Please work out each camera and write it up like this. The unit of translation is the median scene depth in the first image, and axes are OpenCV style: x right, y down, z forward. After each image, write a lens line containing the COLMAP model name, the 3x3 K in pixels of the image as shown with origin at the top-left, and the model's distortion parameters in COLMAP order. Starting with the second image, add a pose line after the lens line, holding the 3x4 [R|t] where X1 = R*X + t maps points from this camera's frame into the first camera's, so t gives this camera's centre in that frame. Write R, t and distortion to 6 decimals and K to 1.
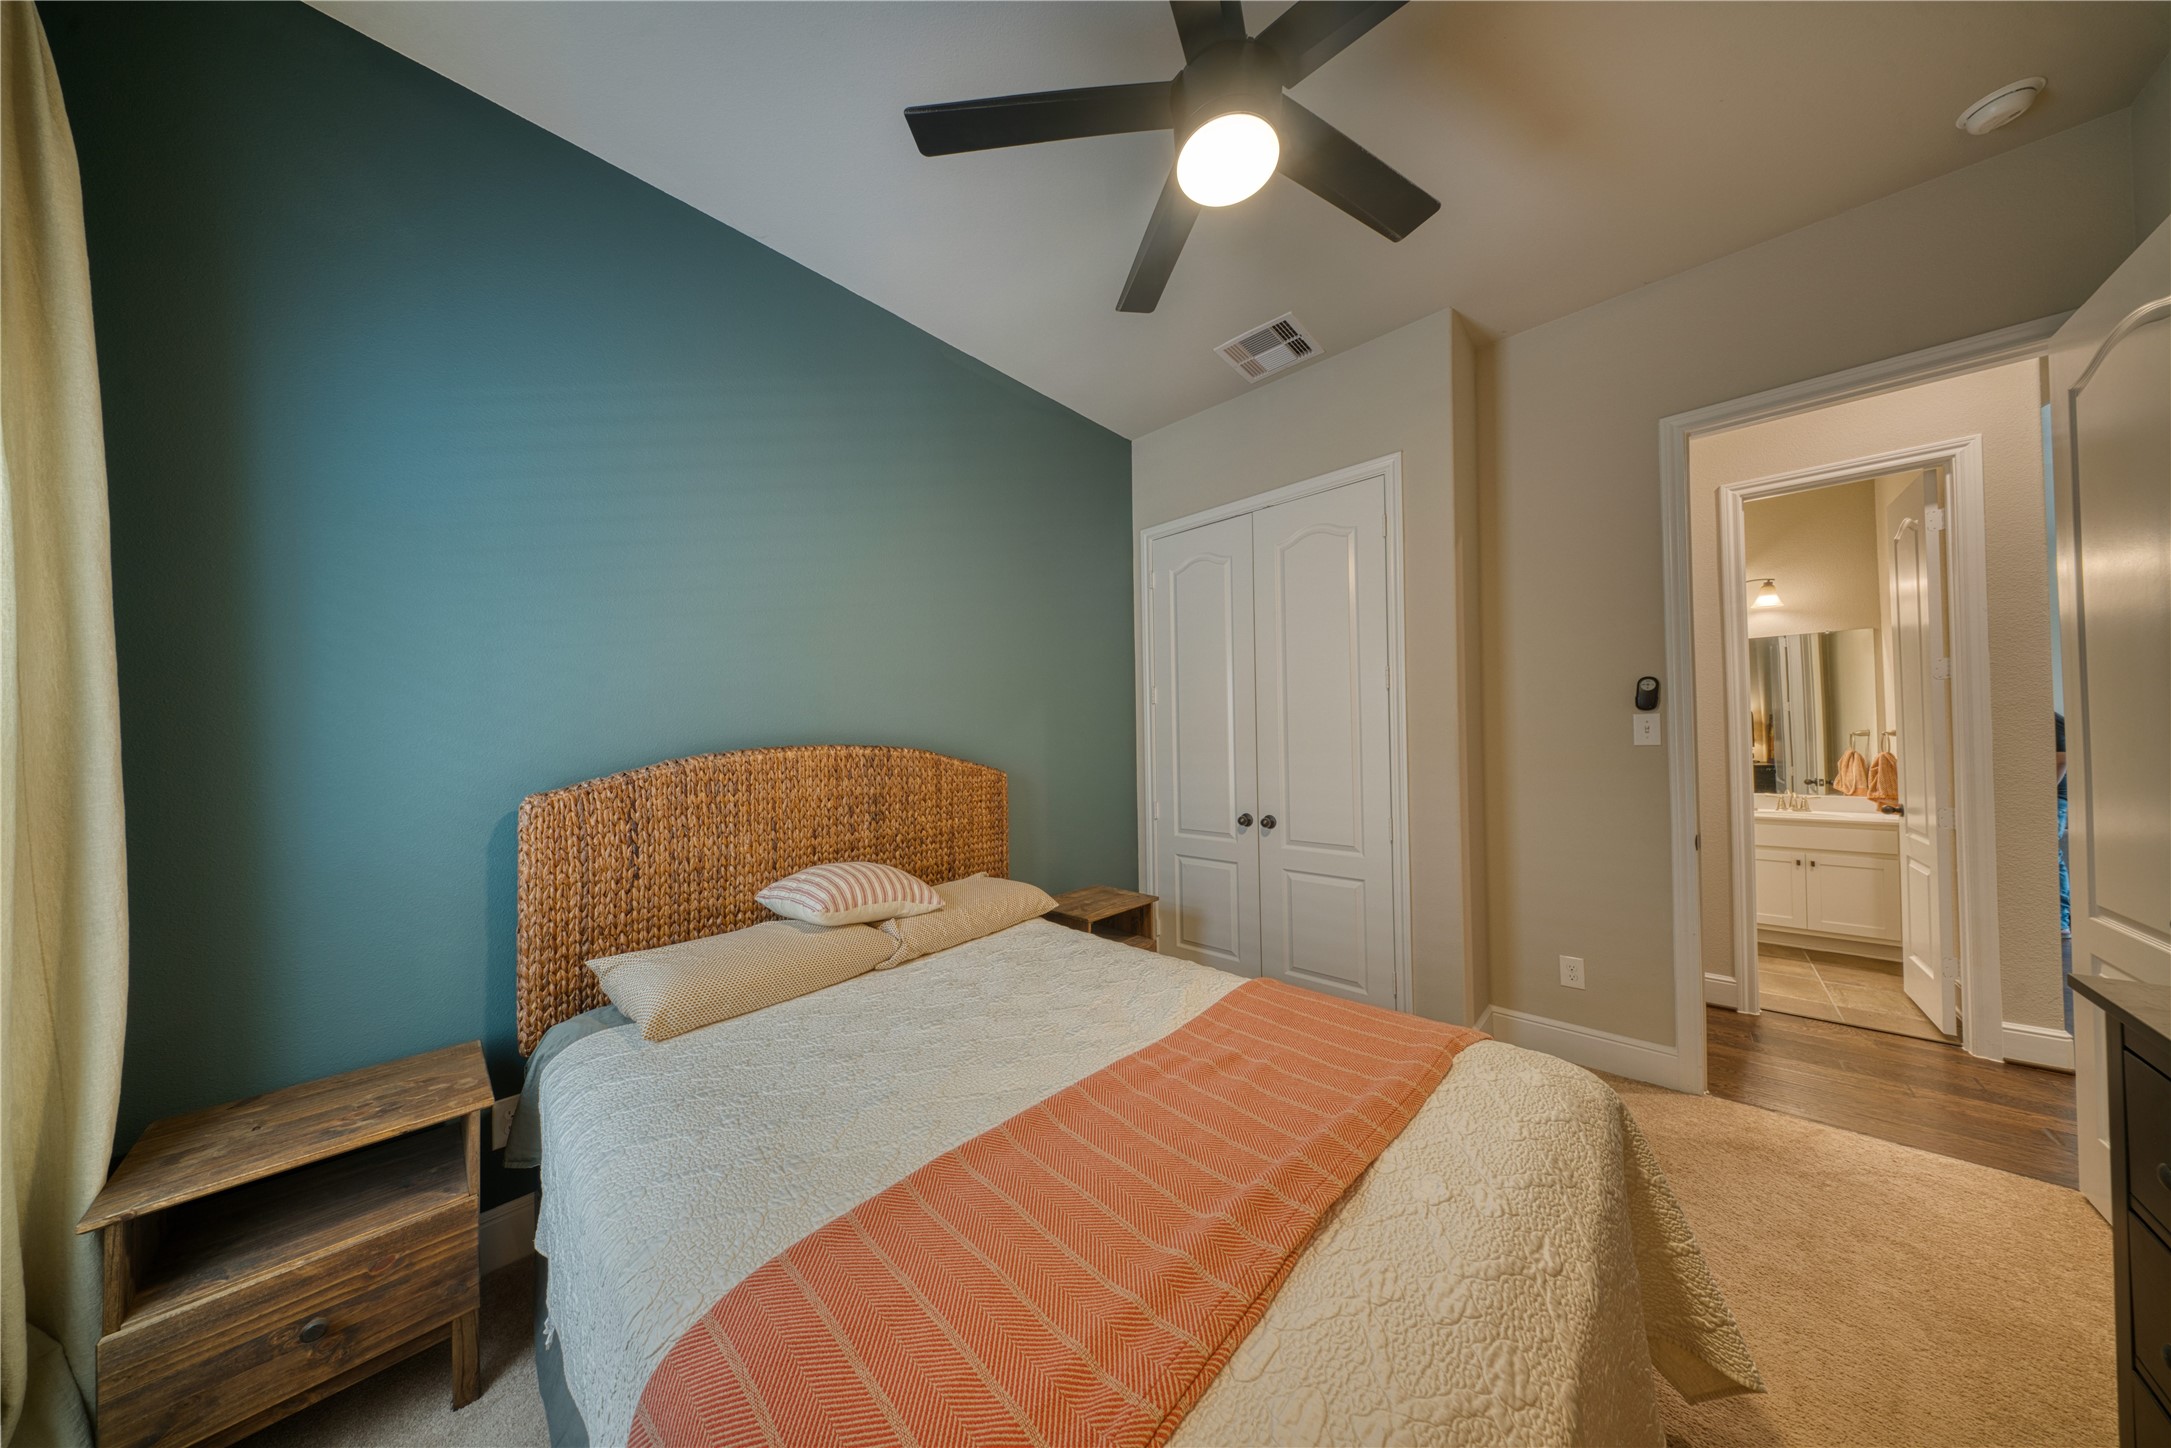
lens RADIAL K [[627.5, 0, 1085.4], [0, 627.5, 723.8], [0, 0, 1]] dist [-0.000810, -0.000331]
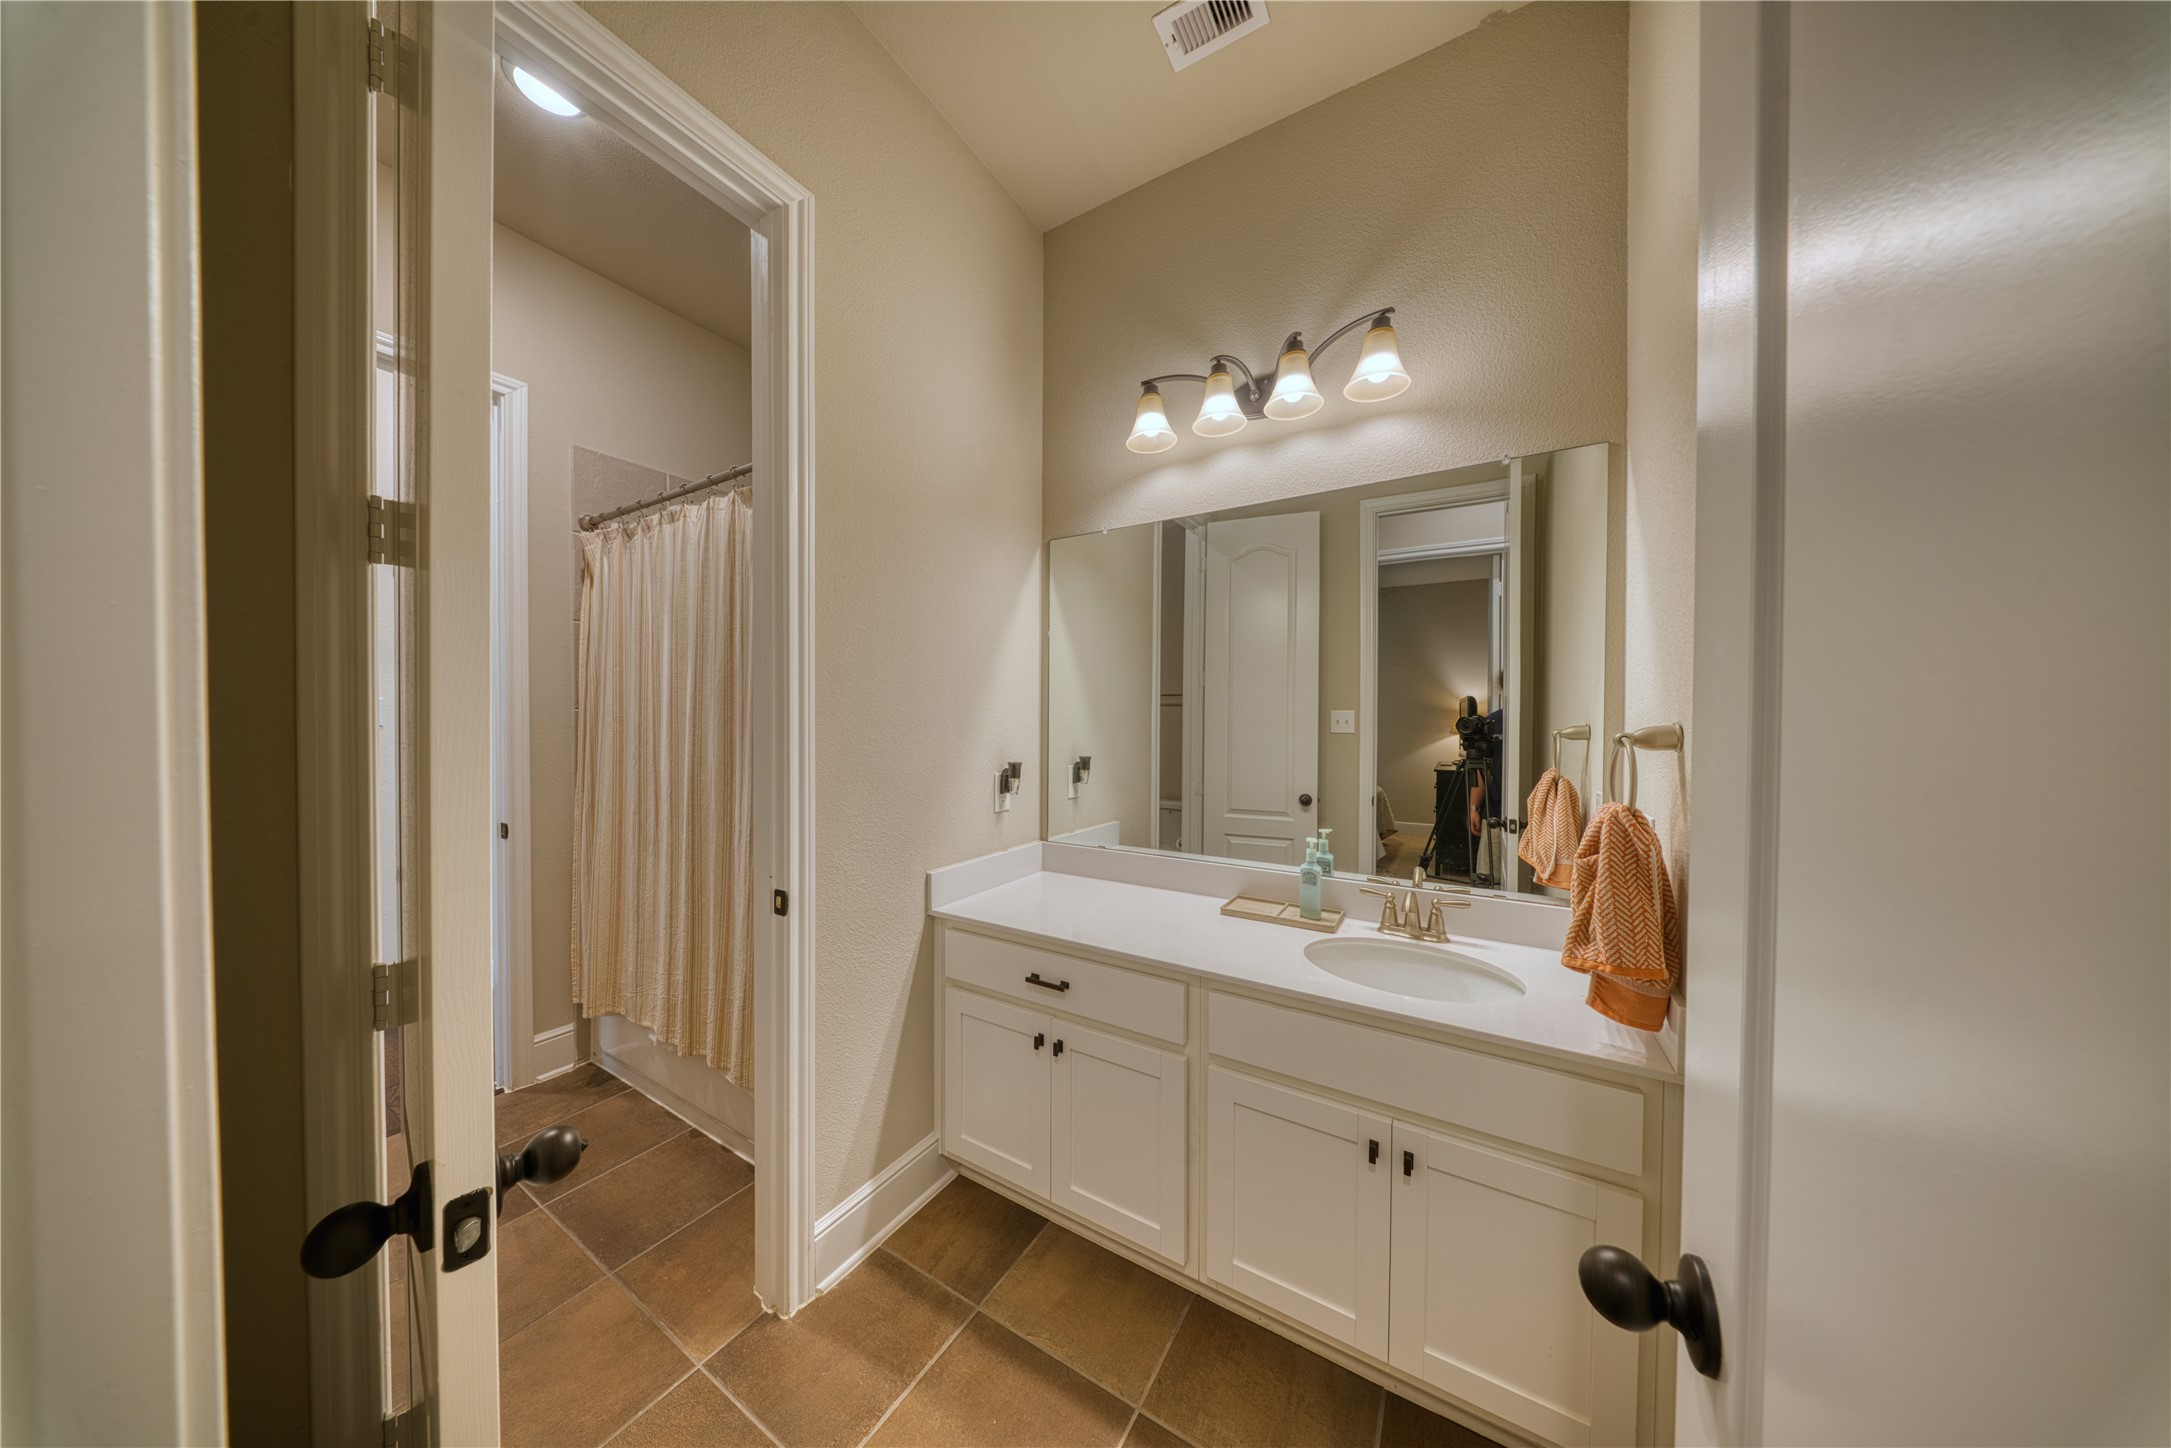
lens RADIAL K [[627.5, 0, 1087.3], [0, 627.5, 727.3], [0, 0, 1]] dist [-0.000810, -0.000331]
pose [[0.978384, 0.019175, 0.205907, 0.438965], [-0.024955, 0.999363, 0.025511, 0.004353], [-0.205287, -0.030098, 0.978239, 0.345265]]
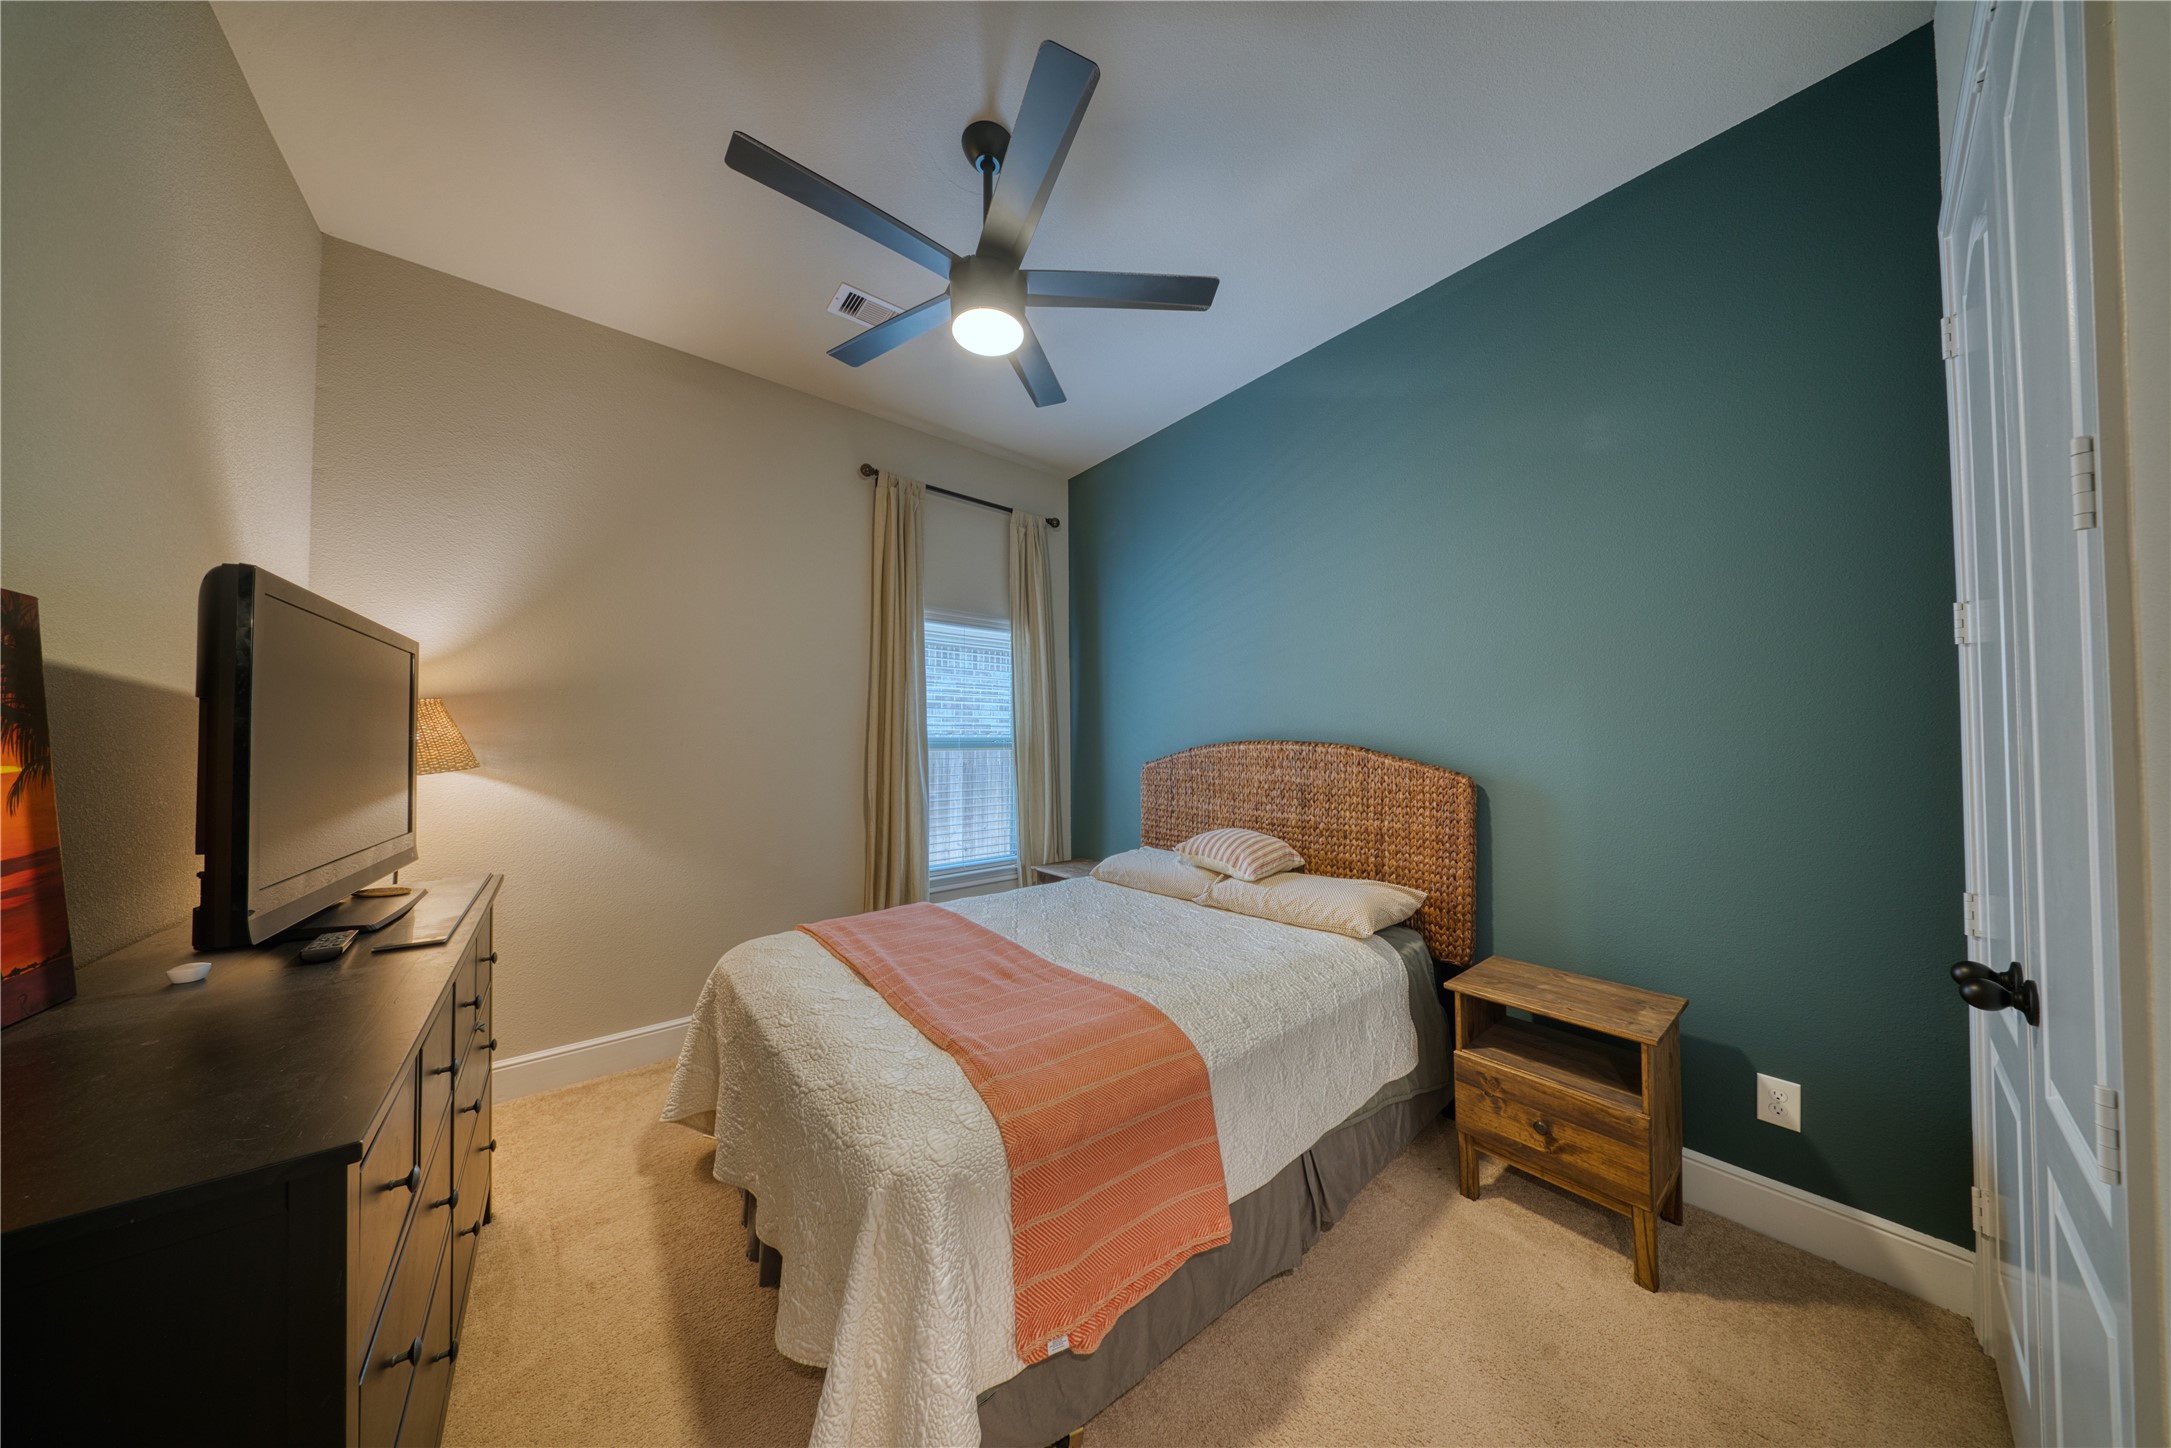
lens RADIAL K [[627.5, 0, 1089.8], [0, 627.5, 732.1], [0, 0, 1]] dist [-0.000810, -0.000331]
pose [[-0.133076, -0.004390, -0.991096, 0.961291], [0.032215, 0.999443, -0.008752, 0.015800], [0.990582, -0.033093, -0.132860, 0.851899]]
